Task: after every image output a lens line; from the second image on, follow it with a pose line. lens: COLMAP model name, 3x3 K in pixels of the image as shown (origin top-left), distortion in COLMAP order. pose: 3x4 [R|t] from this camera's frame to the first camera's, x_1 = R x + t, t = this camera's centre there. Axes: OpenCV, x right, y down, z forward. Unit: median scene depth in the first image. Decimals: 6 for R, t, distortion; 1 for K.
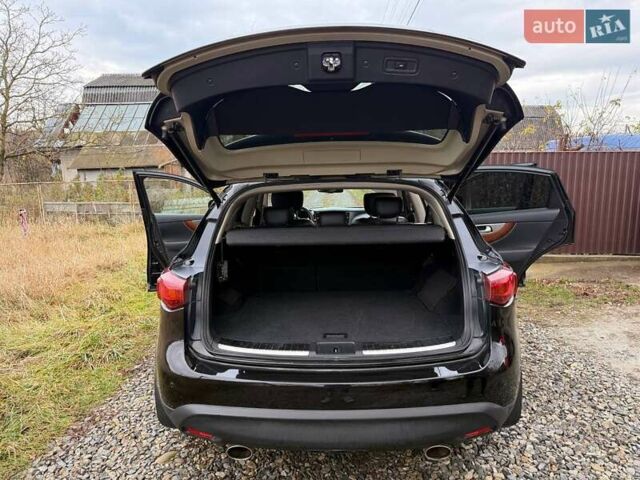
lens RADIAL K [[456.9, 0, 319.1], [0, 456.9, 236.9], [0, 0, 1]] dist [0.041033, -0.008663]
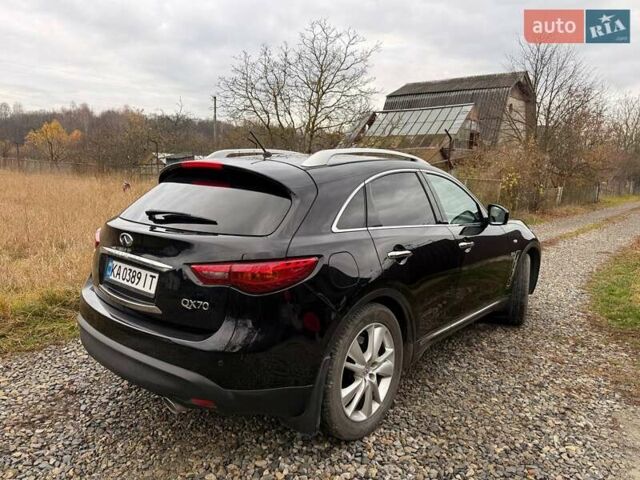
lens RADIAL K [[456.9, 0, 325.7], [0, 456.9, 247.6], [0, 0, 1]] dist [0.041033, -0.008663]
pose [[0.787376, 0.149382, -0.598100, 0.748869], [-0.143486, 0.987960, 0.057860, -0.016916], [0.599542, 0.040261, 0.799330, 0.206857]]
